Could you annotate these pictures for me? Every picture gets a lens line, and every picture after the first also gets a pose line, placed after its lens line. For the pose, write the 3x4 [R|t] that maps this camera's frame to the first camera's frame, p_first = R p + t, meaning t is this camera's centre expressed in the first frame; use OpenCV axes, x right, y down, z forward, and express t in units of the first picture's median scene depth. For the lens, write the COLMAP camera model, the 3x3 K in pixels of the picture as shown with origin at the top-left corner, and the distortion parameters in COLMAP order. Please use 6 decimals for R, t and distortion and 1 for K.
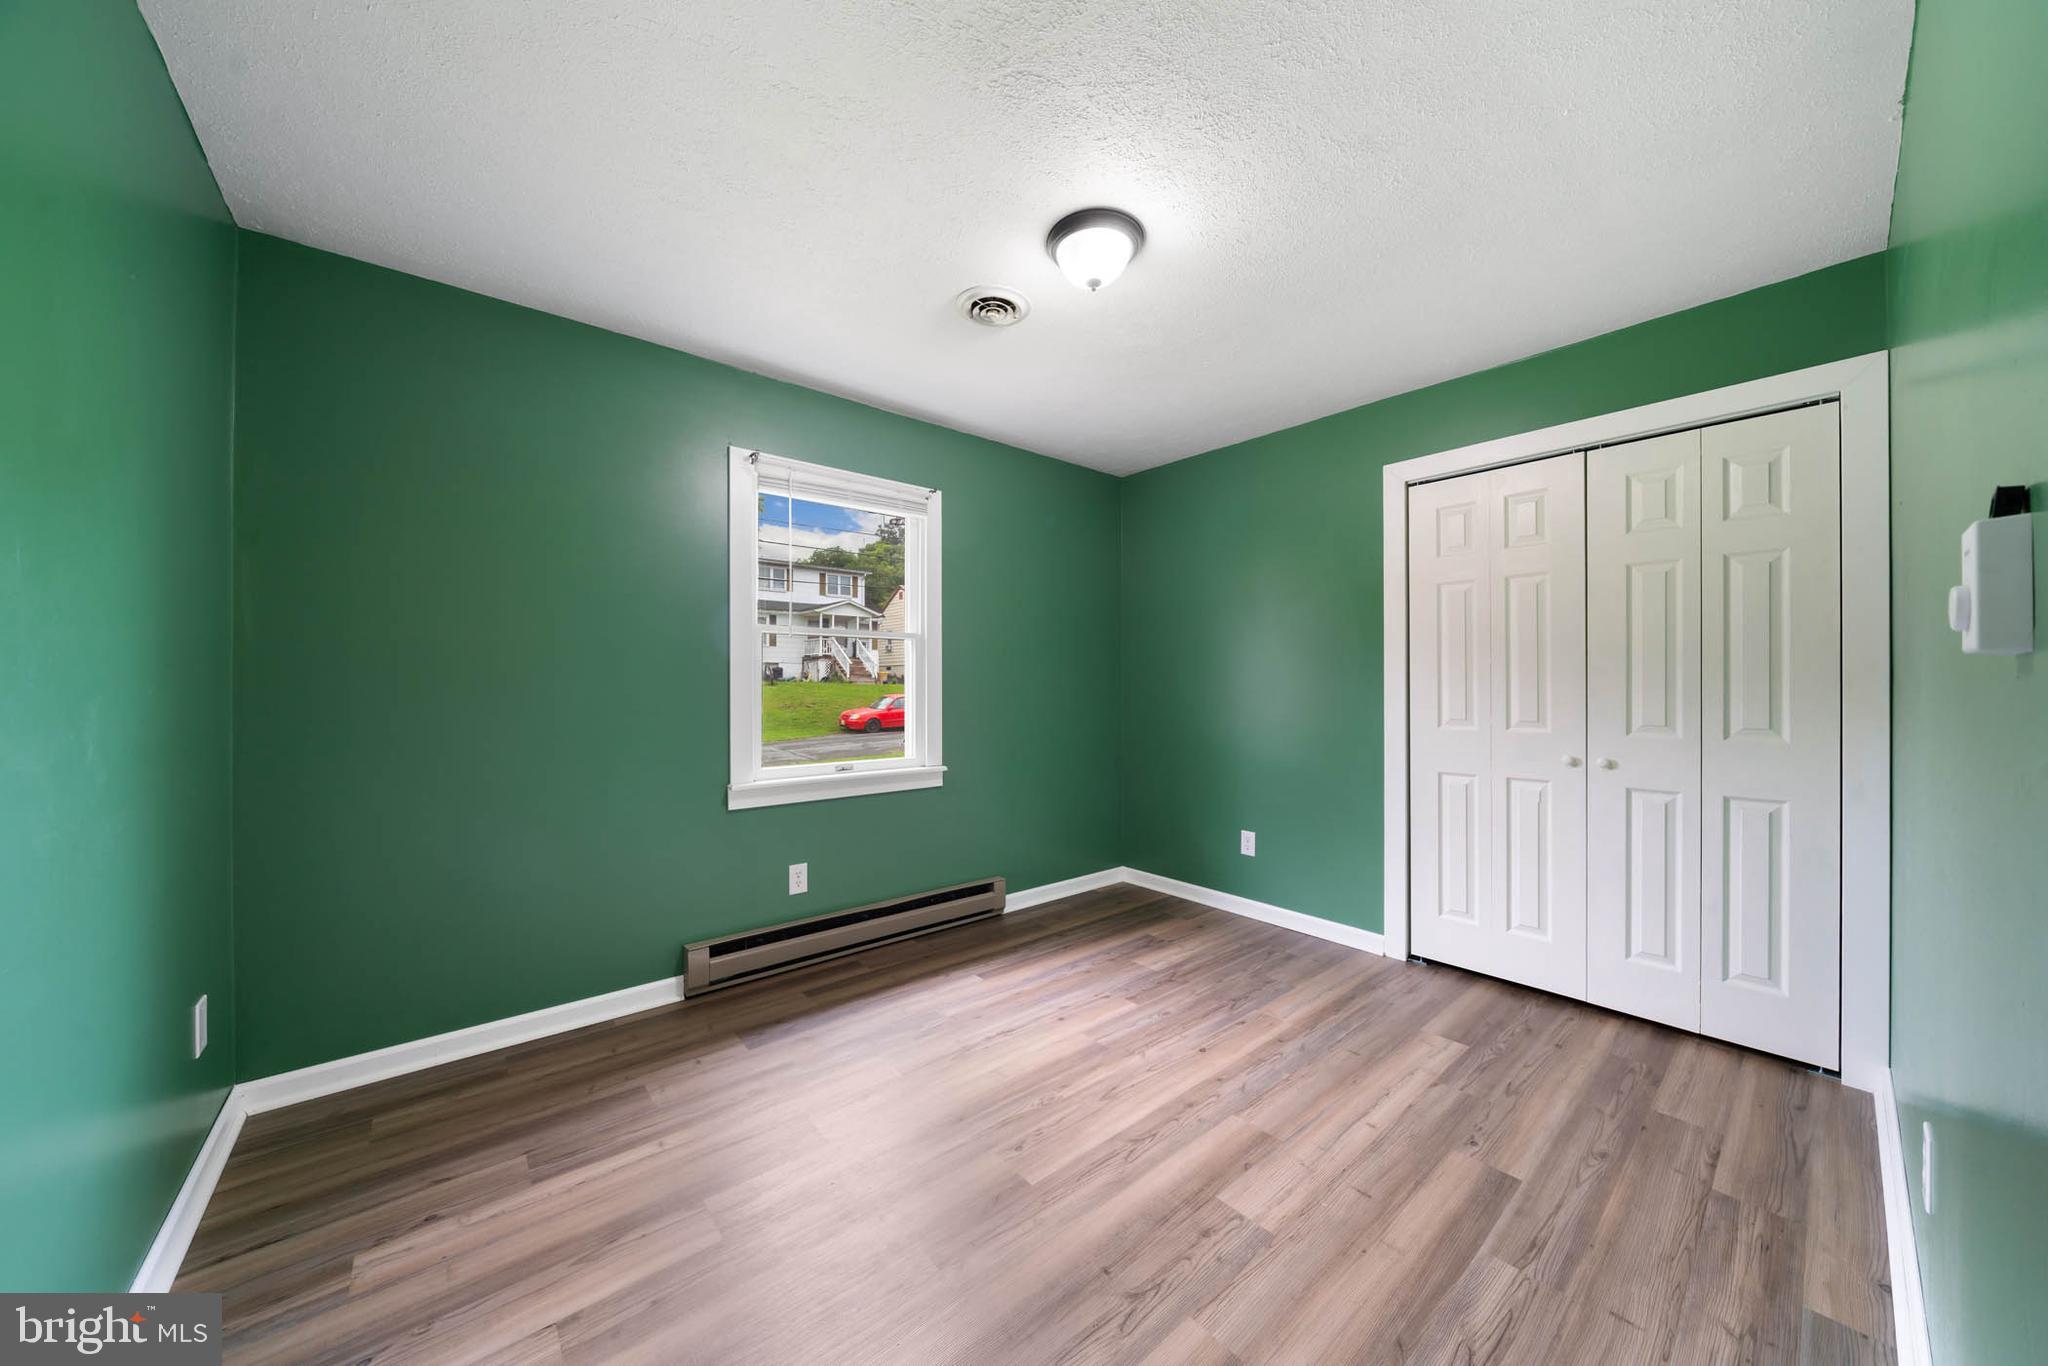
lens RADIAL K [[693.7, 0, 1012.8], [0, 693.7, 679.7], [0, 0, 1]] dist [-0.002624, -0.000200]
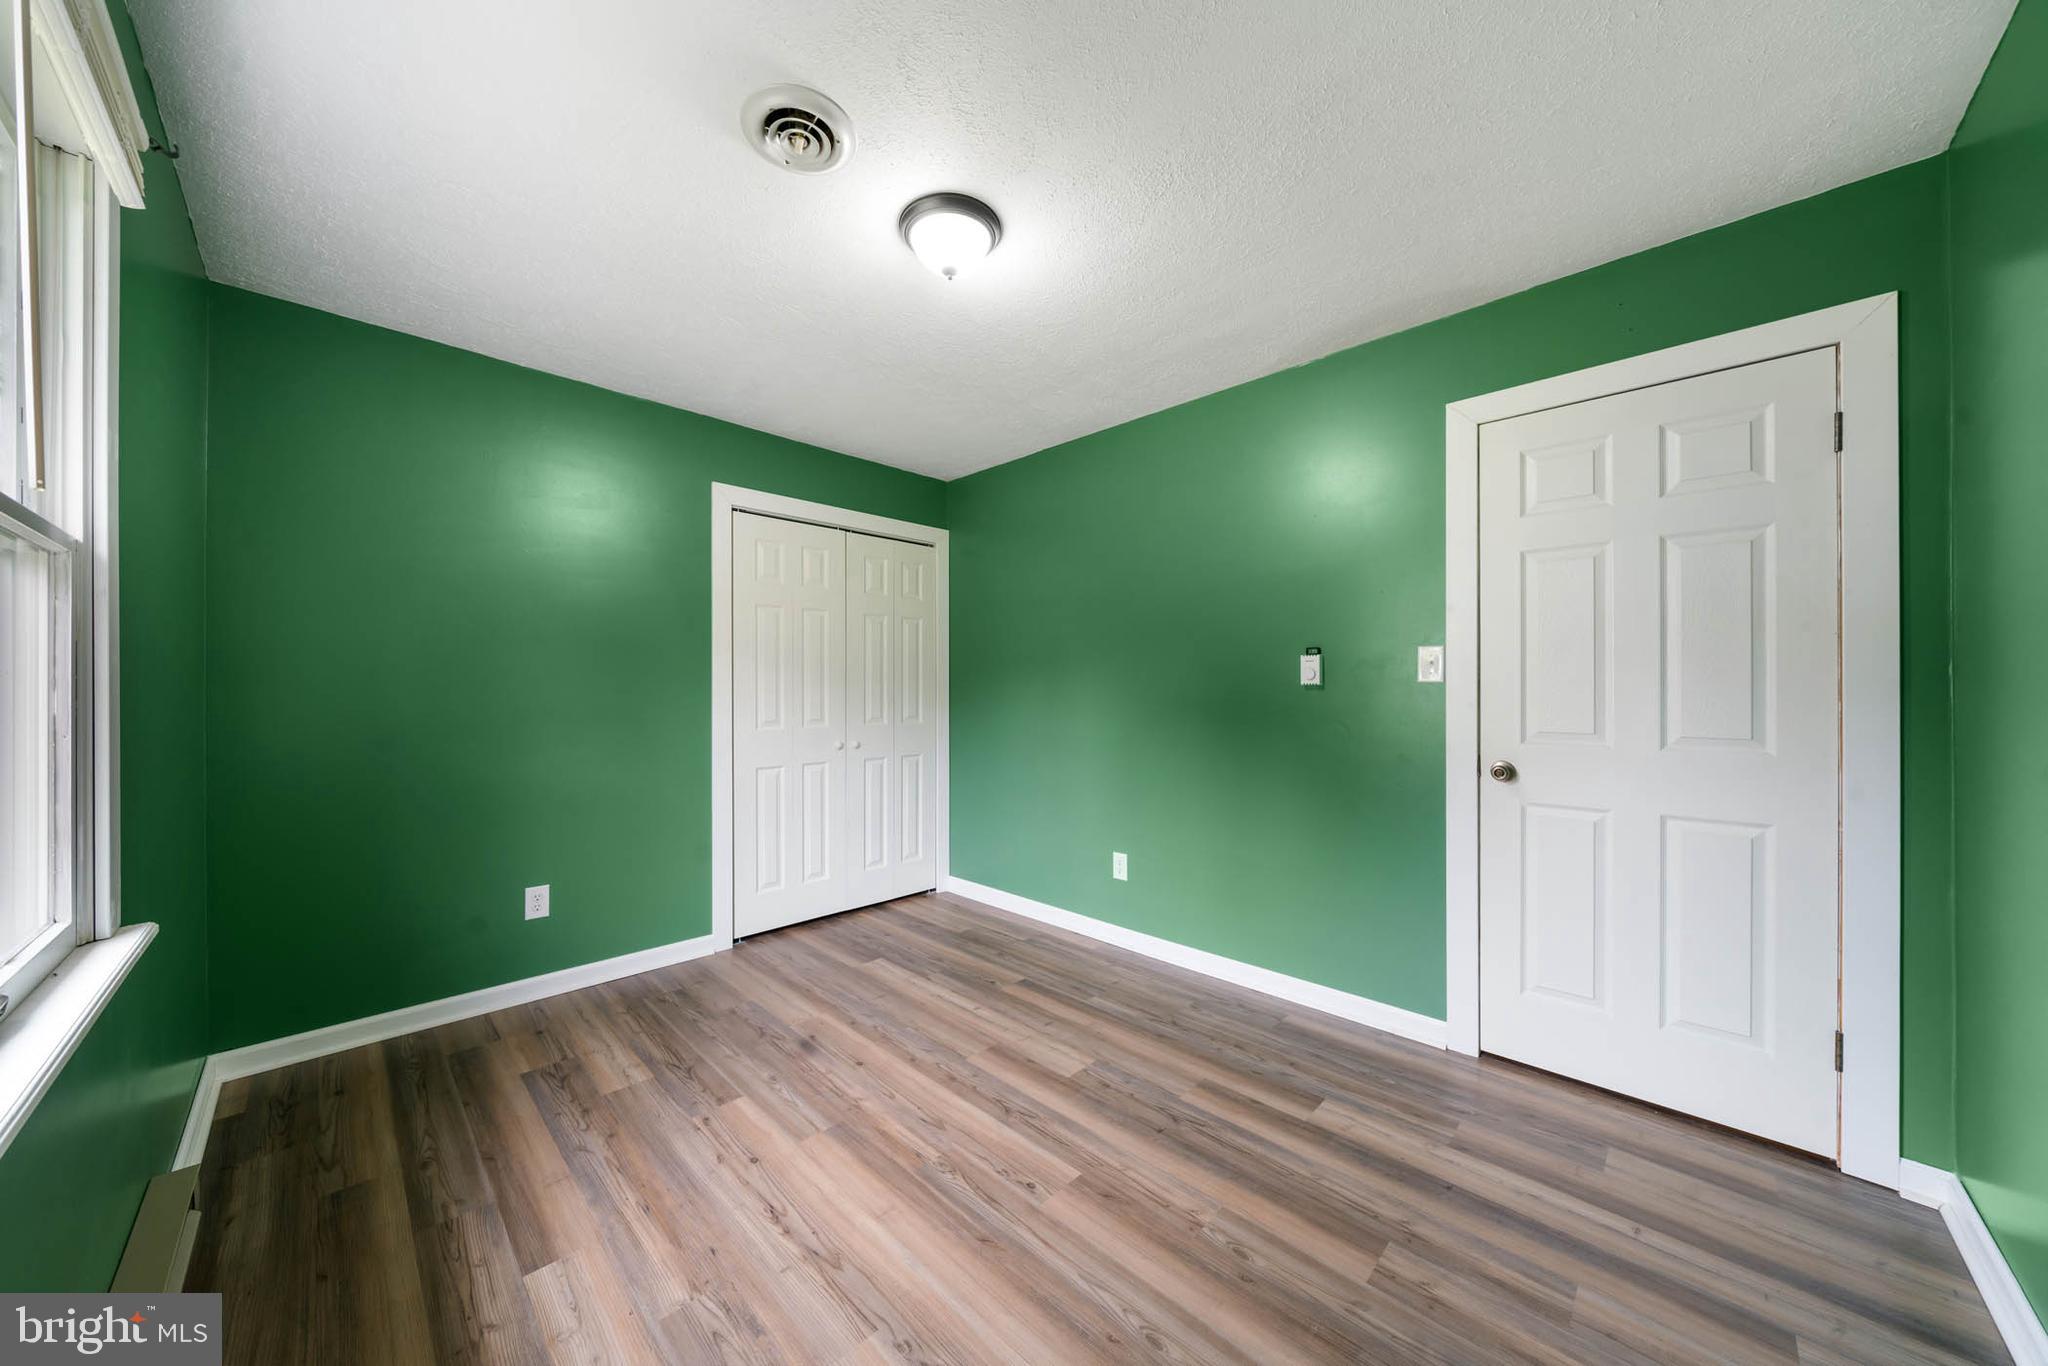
lens RADIAL K [[693.7, 0, 1012.6], [0, 693.7, 694.2], [0, 0, 1]] dist [-0.002624, -0.000200]
pose [[-0.084617, -0.010467, 0.996359, -0.660299], [-0.005901, 0.999933, 0.010004, -0.005248], [-0.996396, -0.005033, -0.084673, 0.787357]]
